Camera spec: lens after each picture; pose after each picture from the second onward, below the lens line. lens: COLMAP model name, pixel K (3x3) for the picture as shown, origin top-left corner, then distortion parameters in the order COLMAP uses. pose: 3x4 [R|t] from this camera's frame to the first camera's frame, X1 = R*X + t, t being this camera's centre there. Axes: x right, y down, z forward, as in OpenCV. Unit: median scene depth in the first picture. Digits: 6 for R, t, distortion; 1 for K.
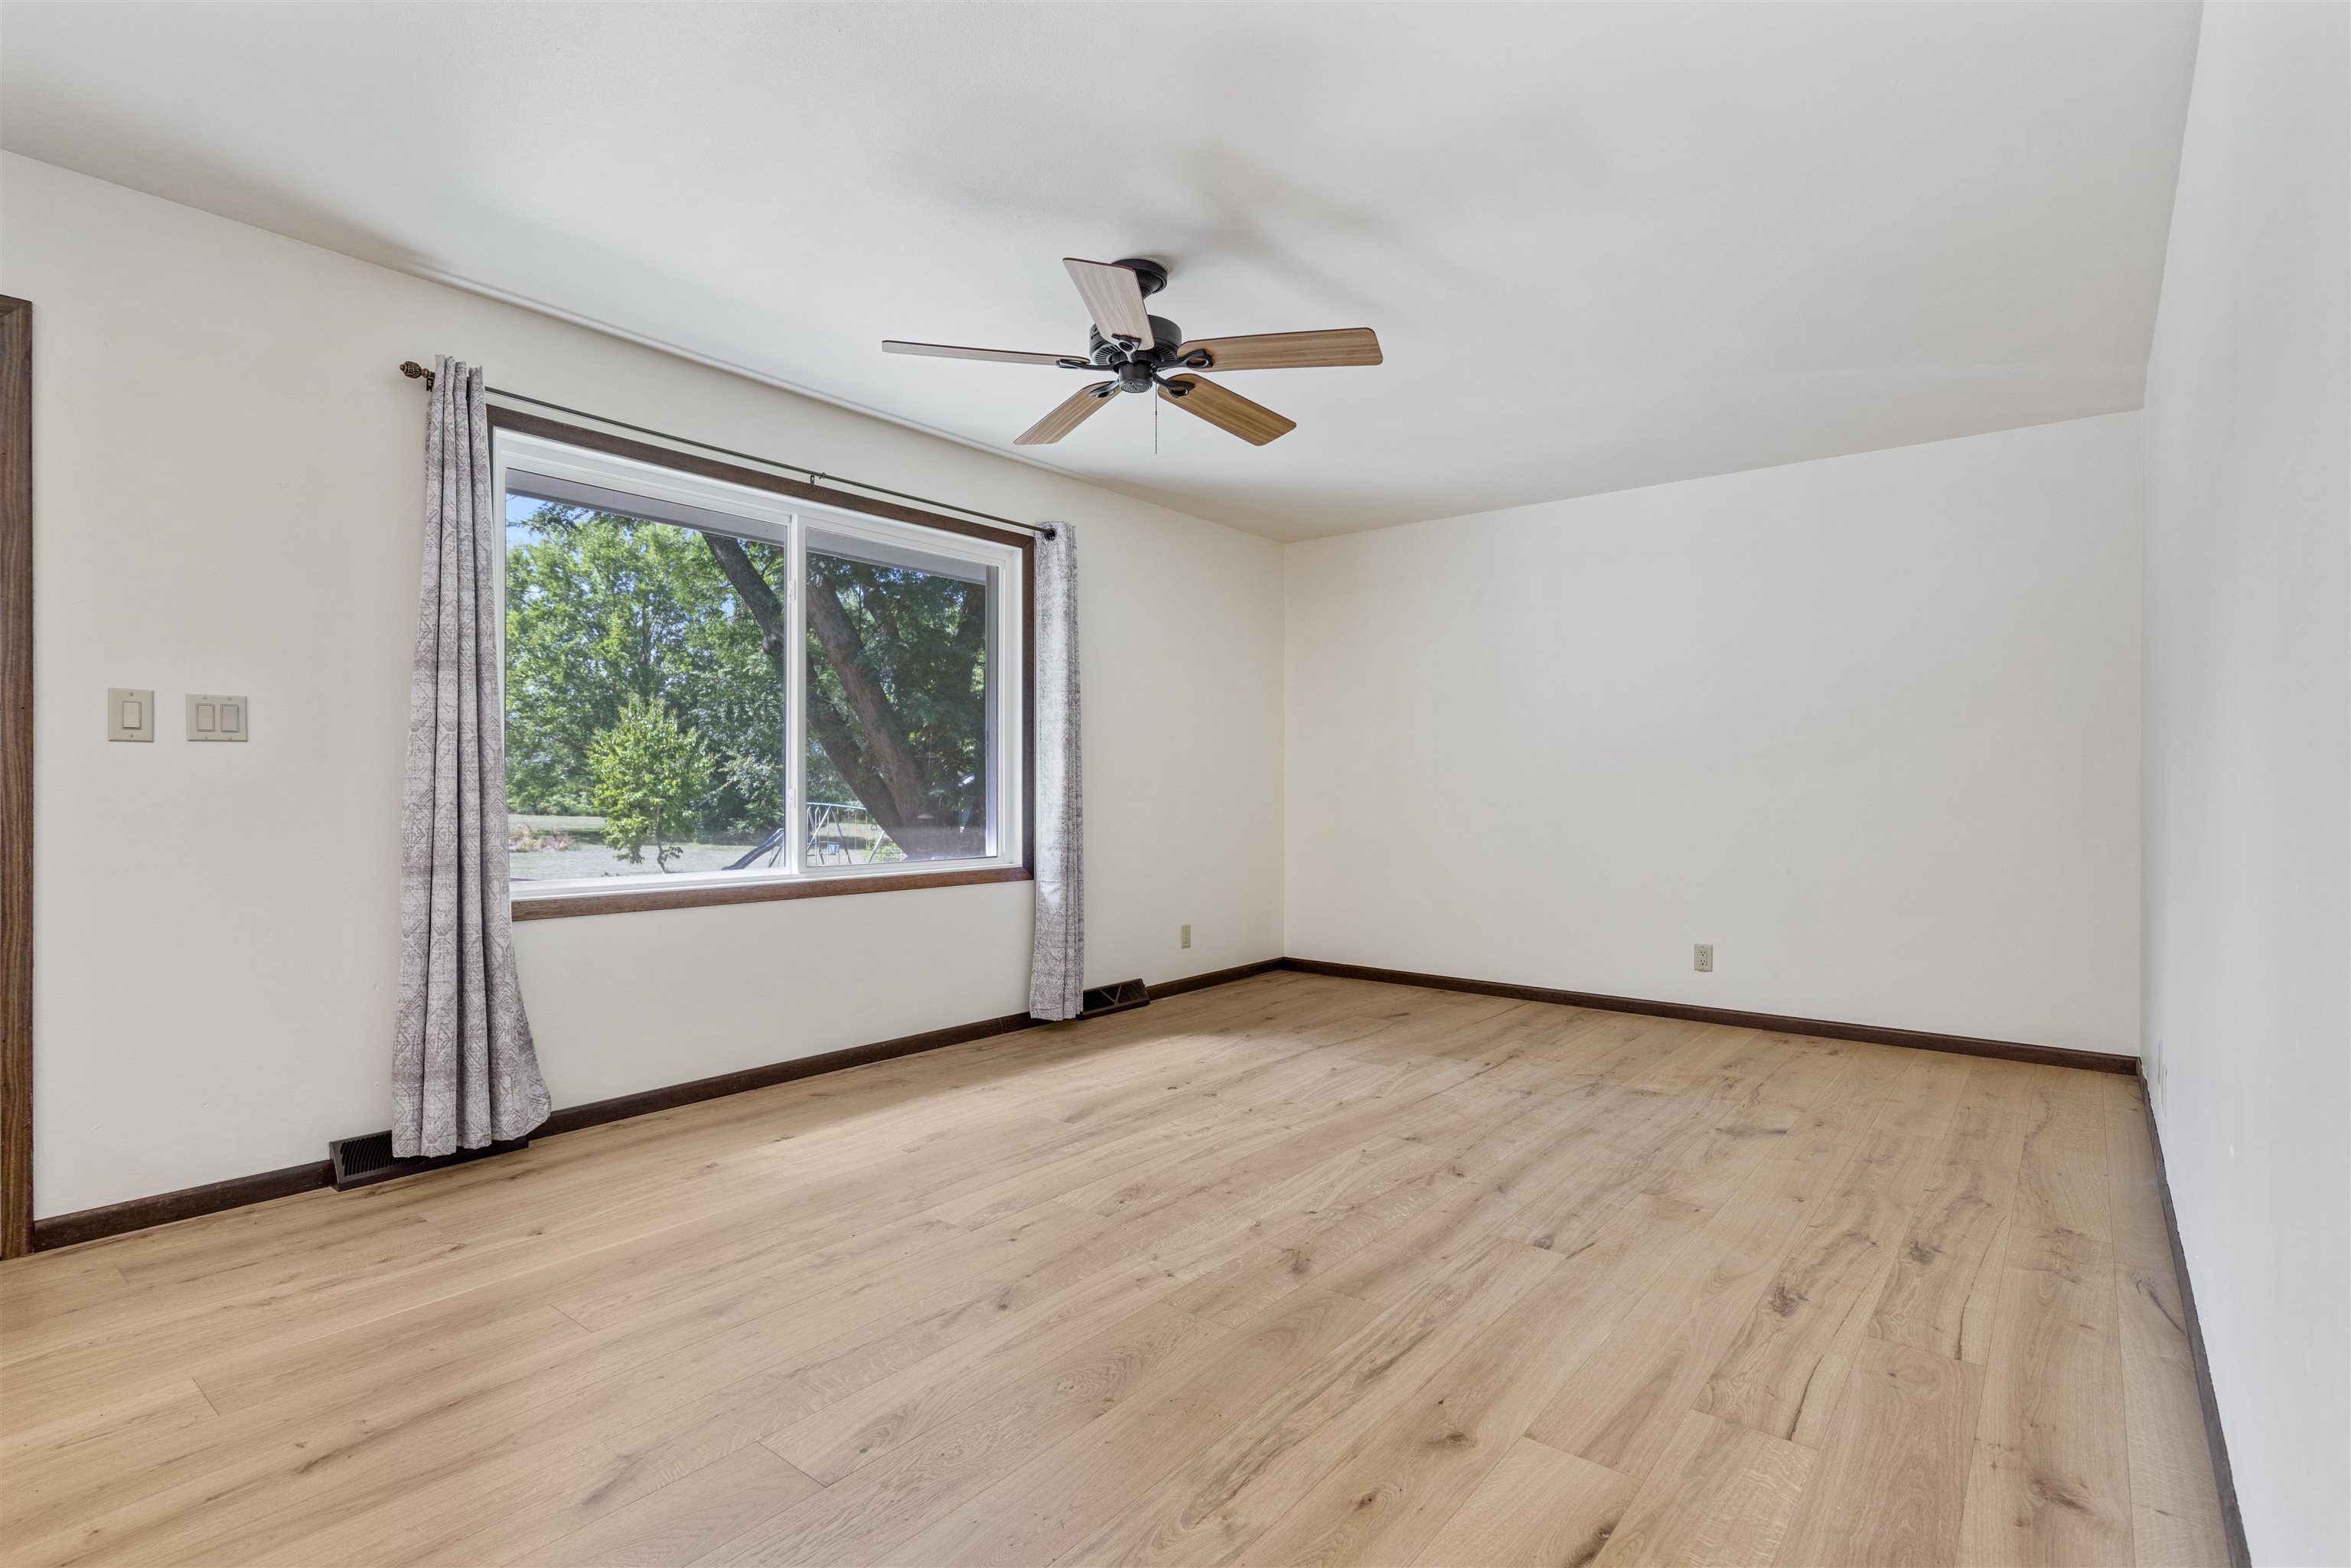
lens RADIAL K [[1139.4, 0, 1169.0], [0, 1139.4, 797.6], [0, 0, 1]] dist [-0.002114, -0.000166]
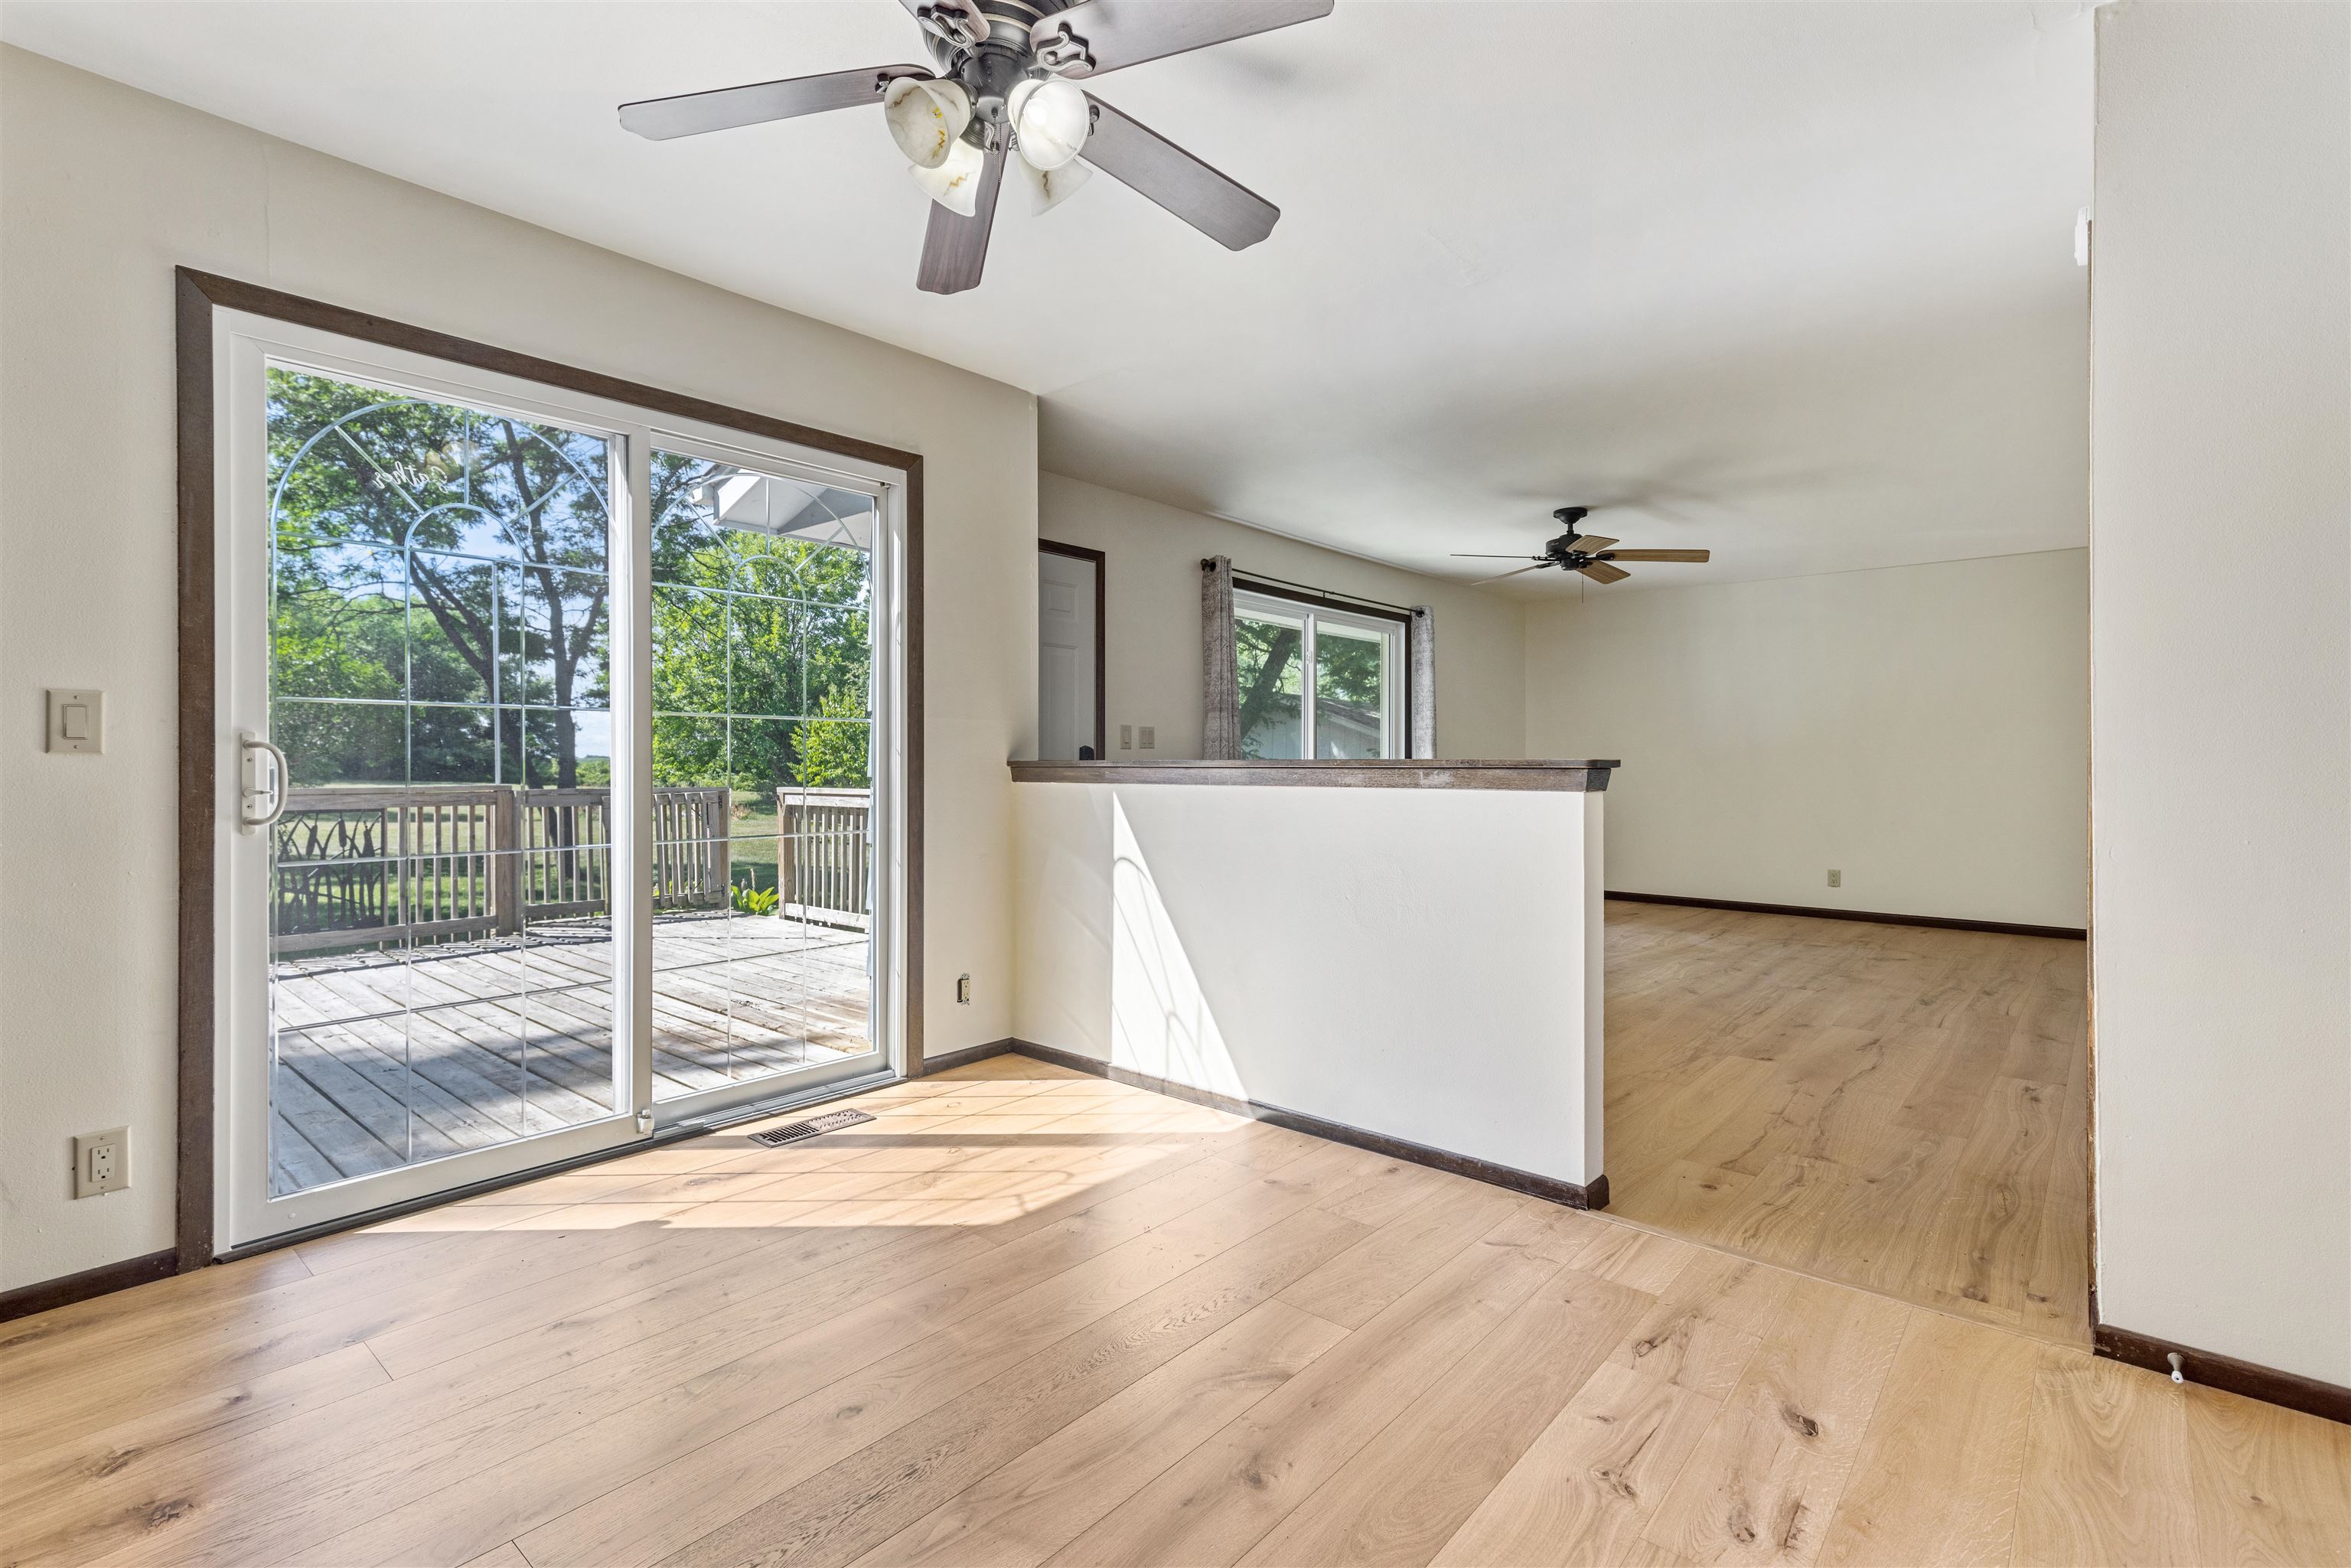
lens RADIAL K [[1071.3, 0, 1182.0], [0, 1071.3, 762.7], [0, 0, 1]] dist [0.009948, -0.001311]
pose [[0.999165, 0.001645, -0.040834, -0.385747], [-0.002083, 0.999941, -0.010676, -0.001811], [0.040814, 0.010752, 0.999109, -0.545375]]
